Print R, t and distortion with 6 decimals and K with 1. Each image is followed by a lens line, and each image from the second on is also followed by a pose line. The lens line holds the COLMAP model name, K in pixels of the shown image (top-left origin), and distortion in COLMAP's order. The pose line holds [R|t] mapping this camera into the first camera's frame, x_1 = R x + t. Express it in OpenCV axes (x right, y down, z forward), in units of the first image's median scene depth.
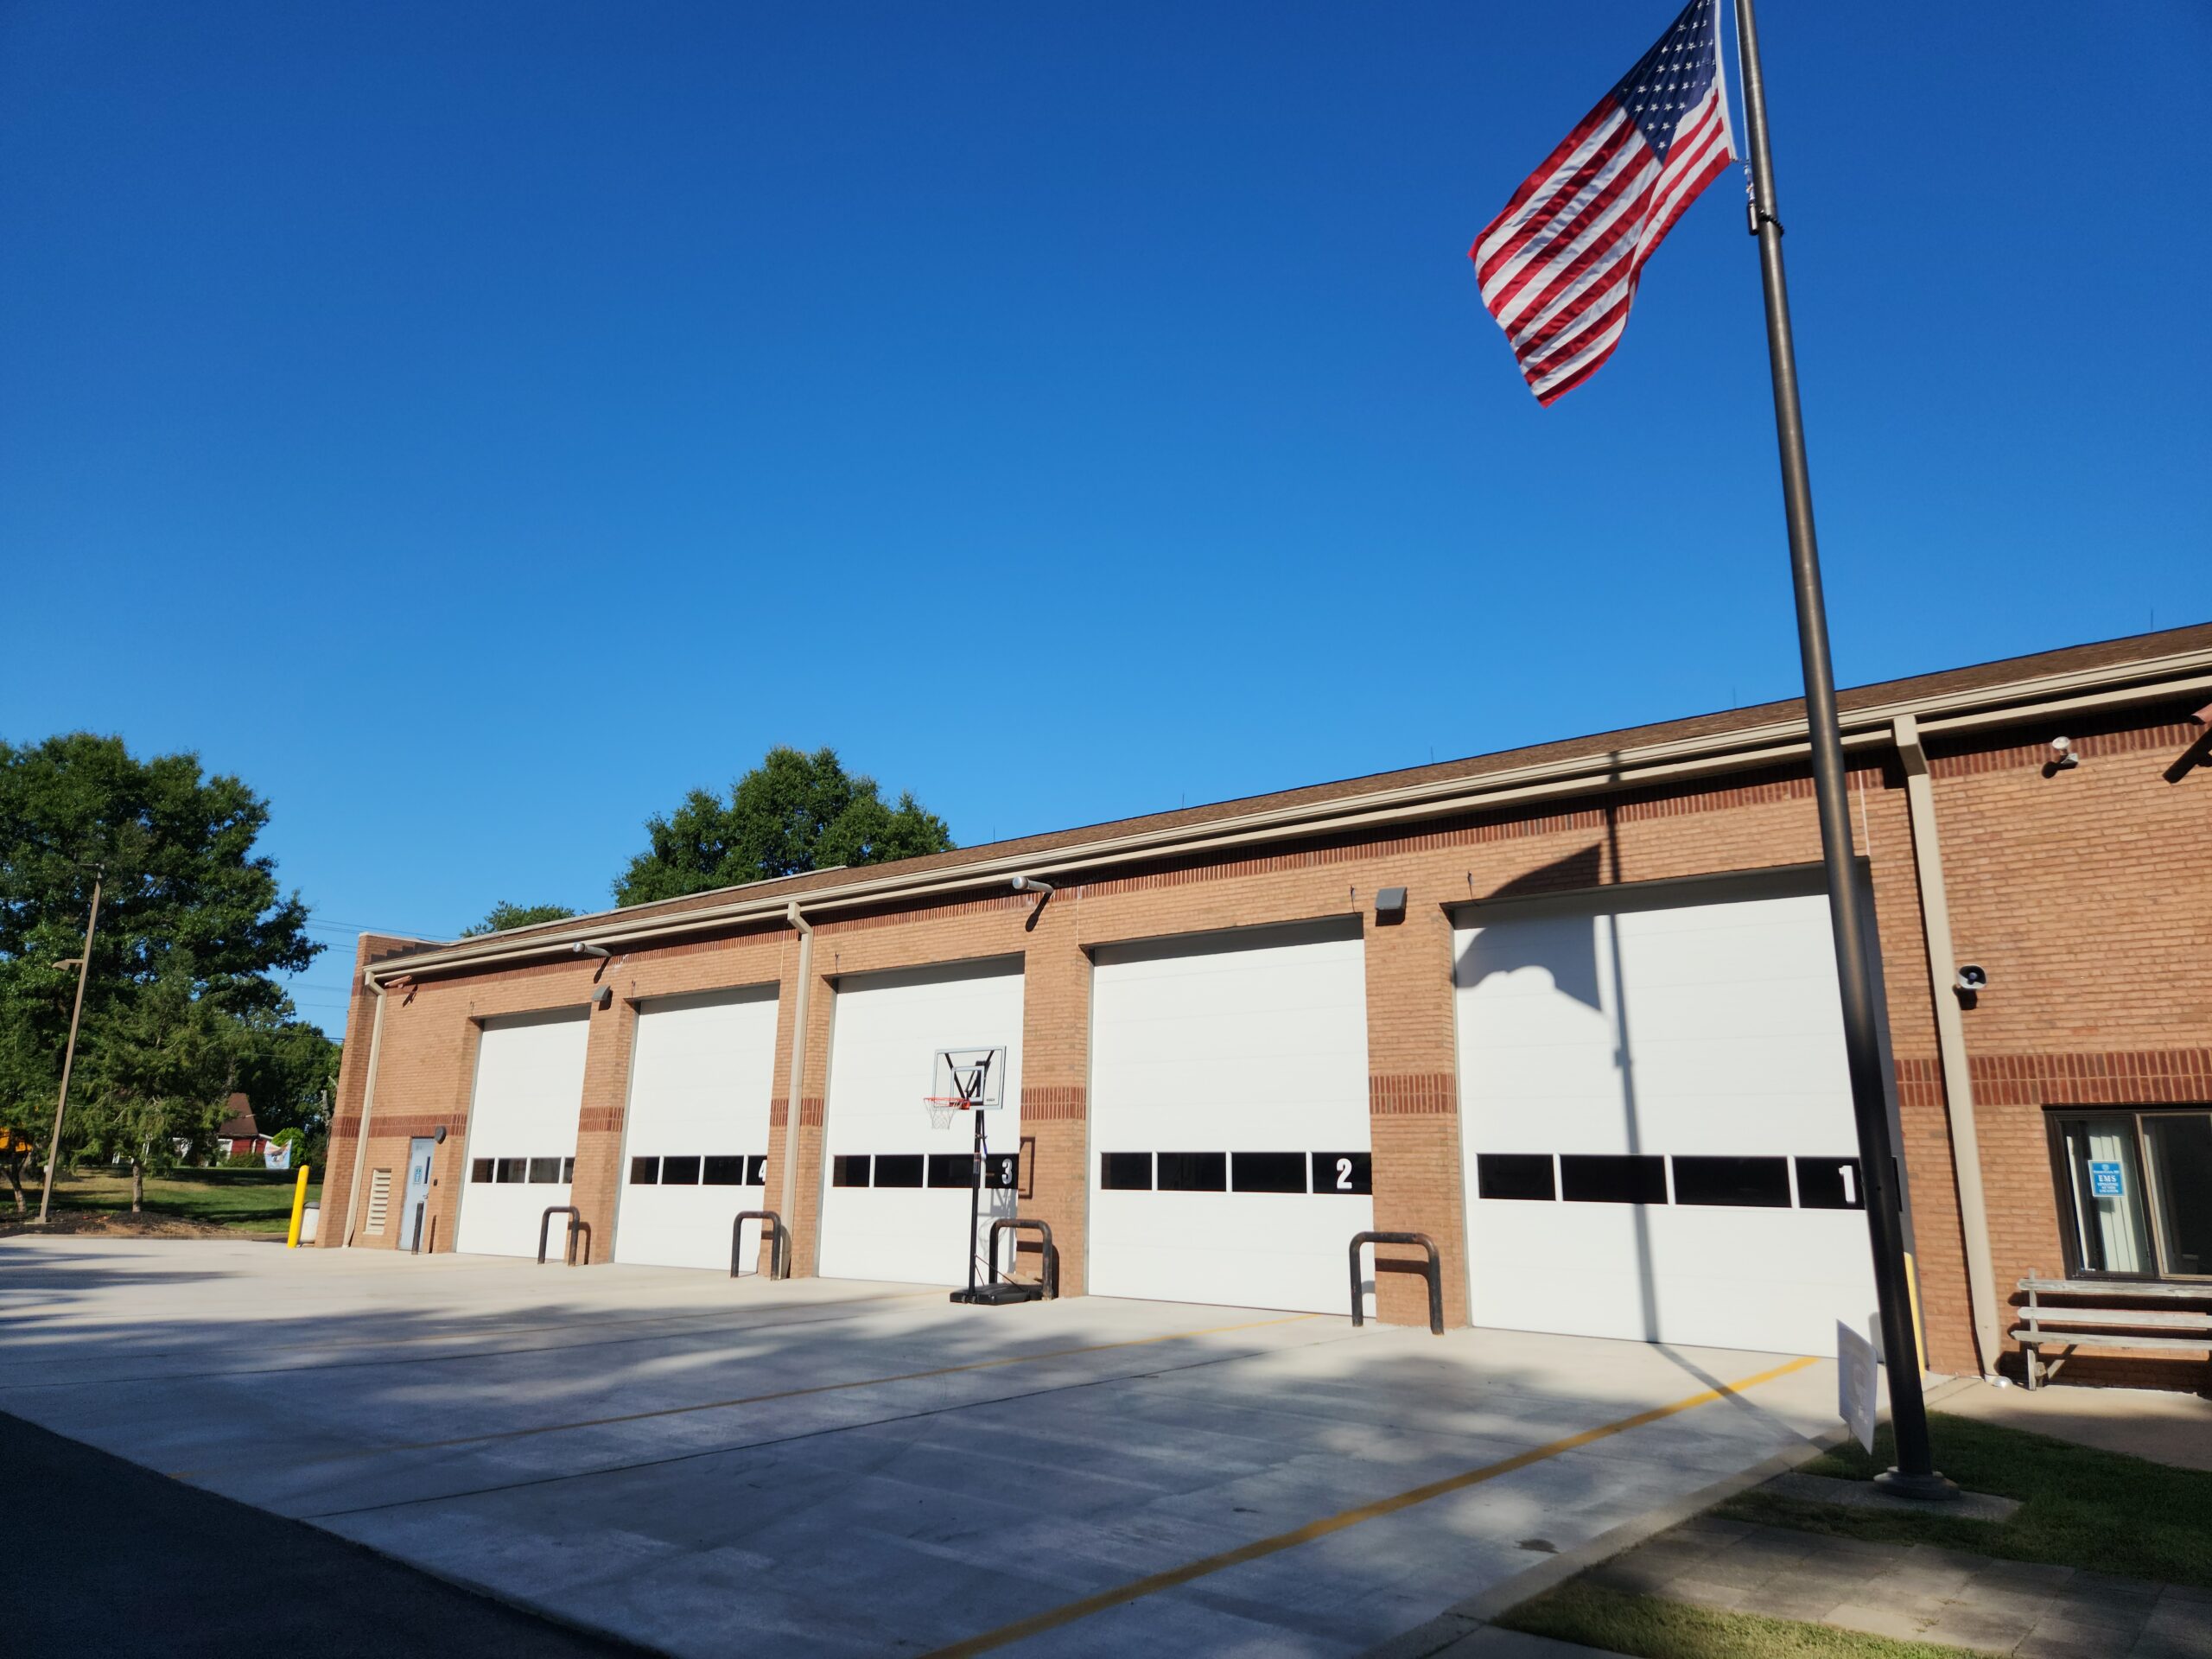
lens RADIAL K [[1484.9, 0, 1104.5], [0, 1484.9, 797.0], [0, 0, 1]] dist [-0.001045, -0.003082]
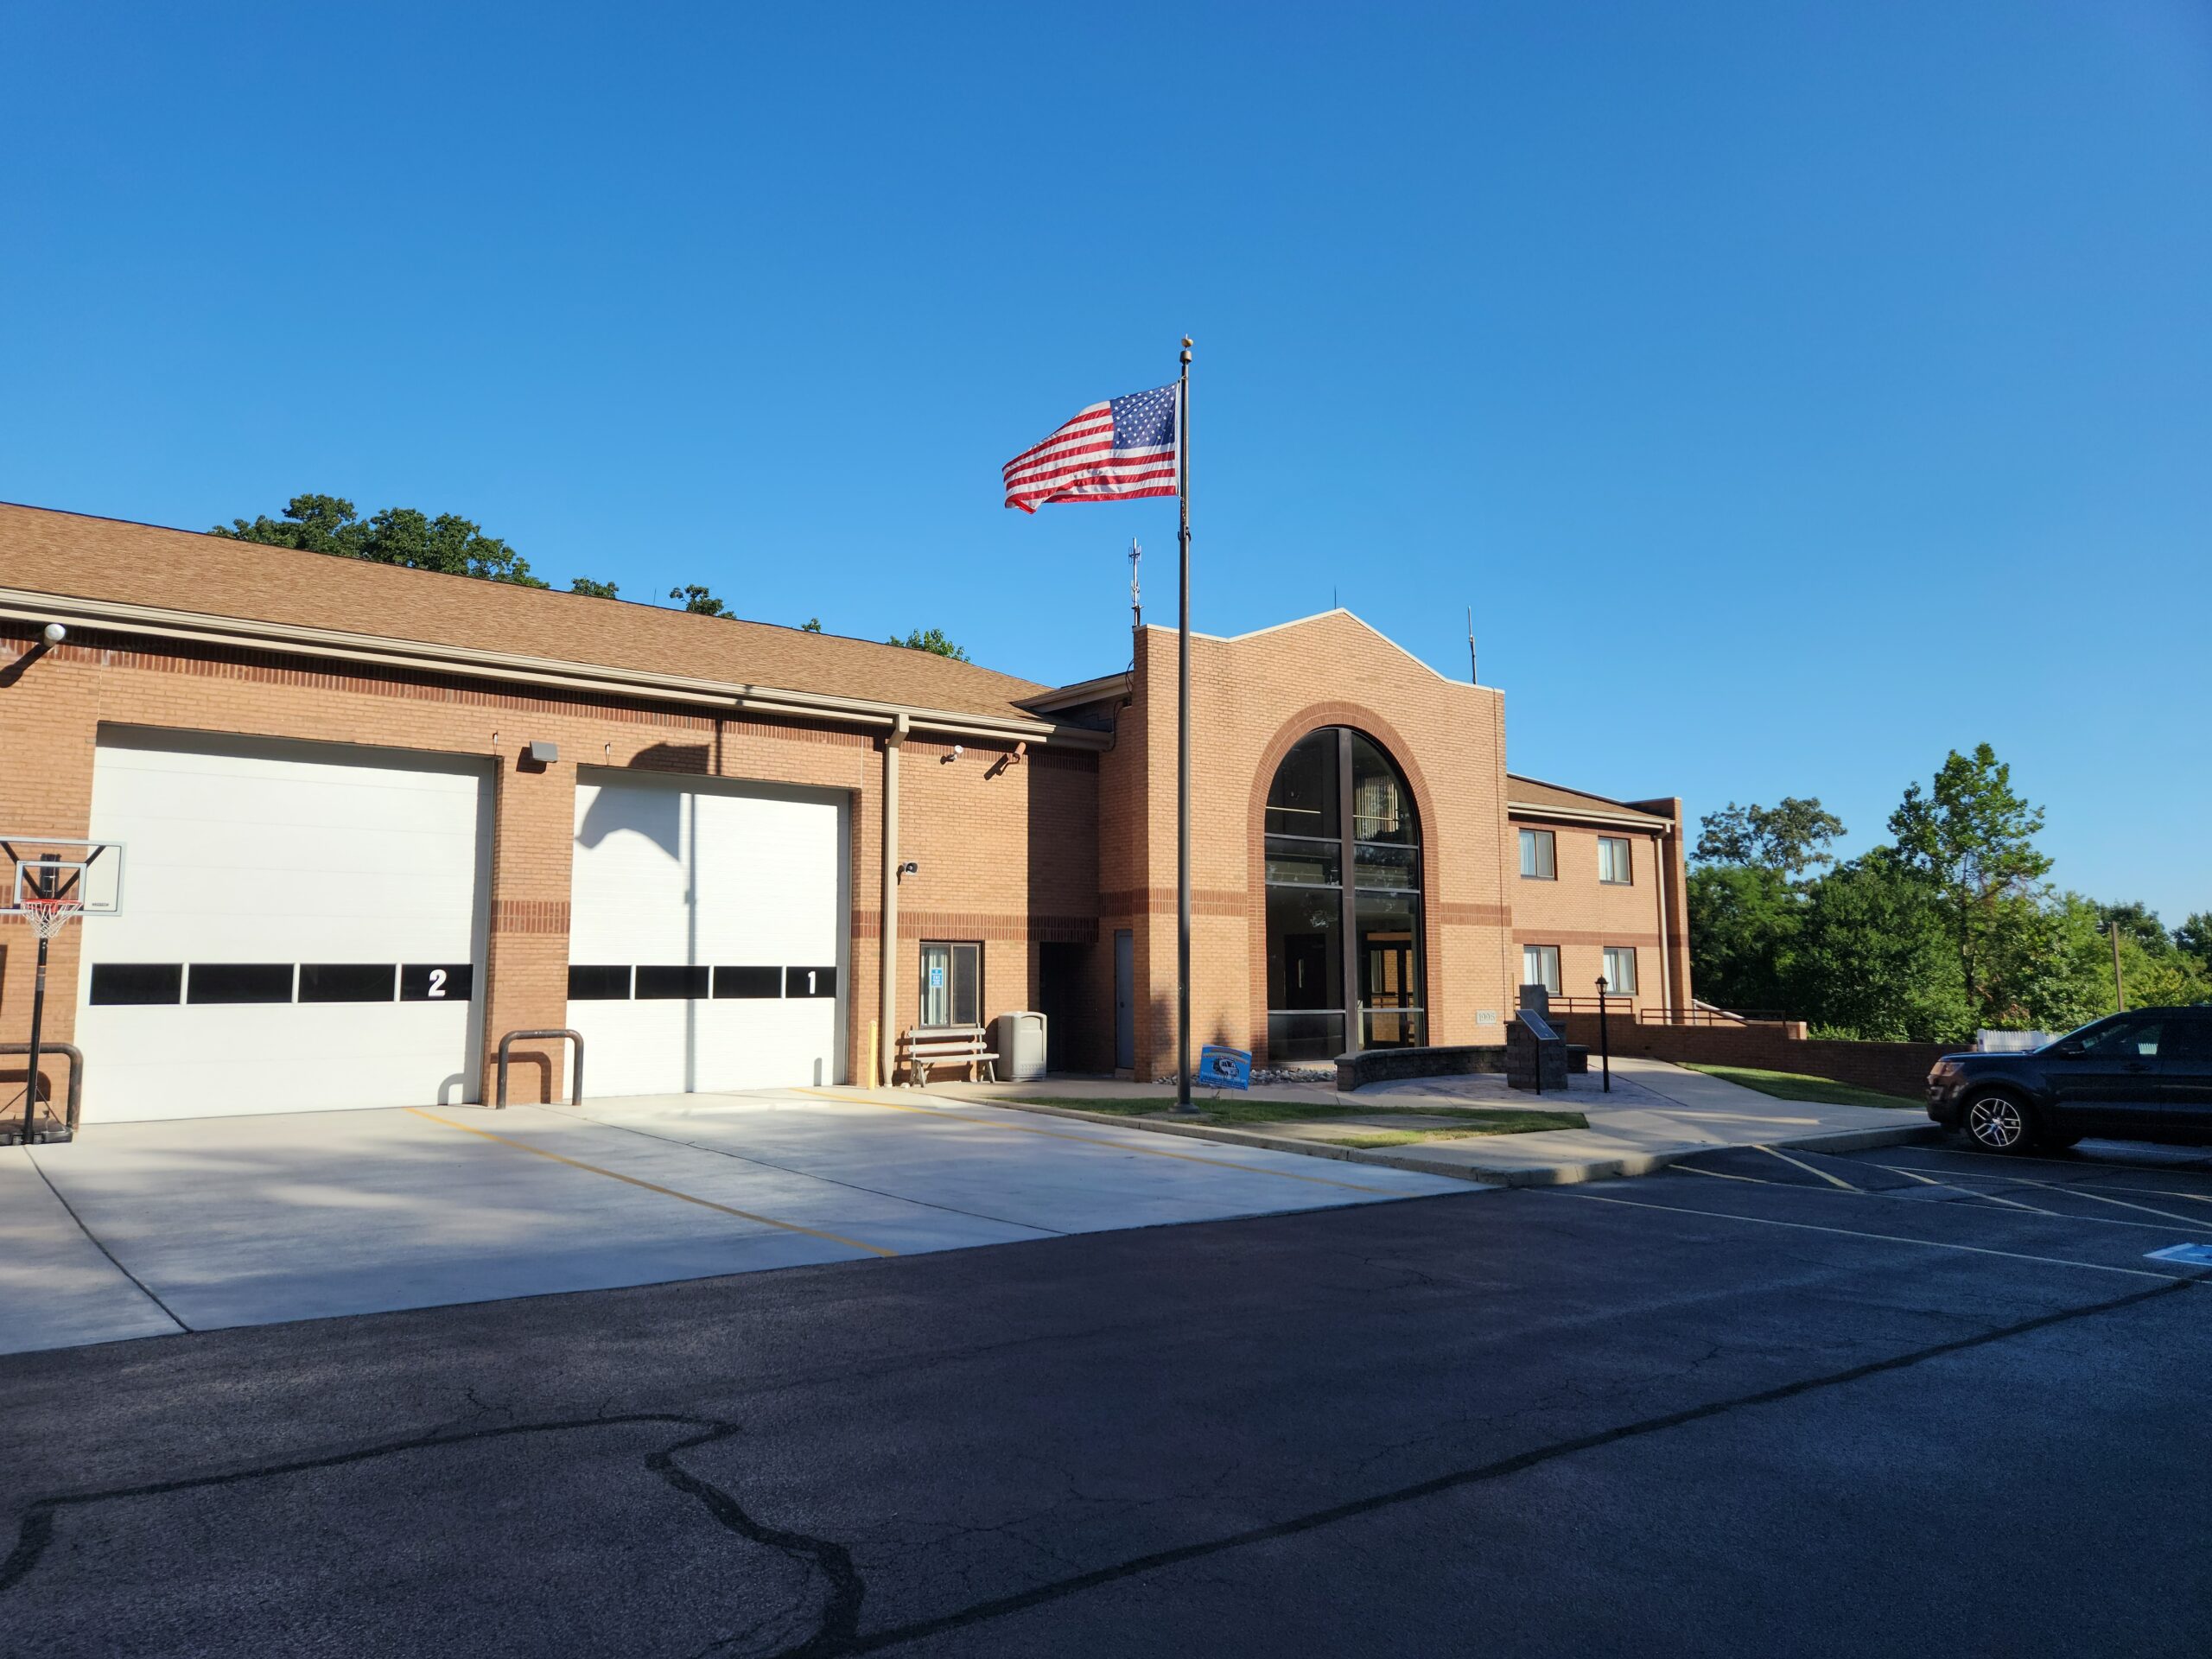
lens RADIAL K [[1443.2, 0, 1106.0], [0, 1443.2, 829.5], [0, 0, 1]] dist [0.070265, 0.000890]
pose [[0.195763, 0.085706, 0.976899, -0.922008], [-0.236894, 0.970804, -0.037700, 0.073774], [-0.951608, -0.224041, 0.210351, 0.360649]]
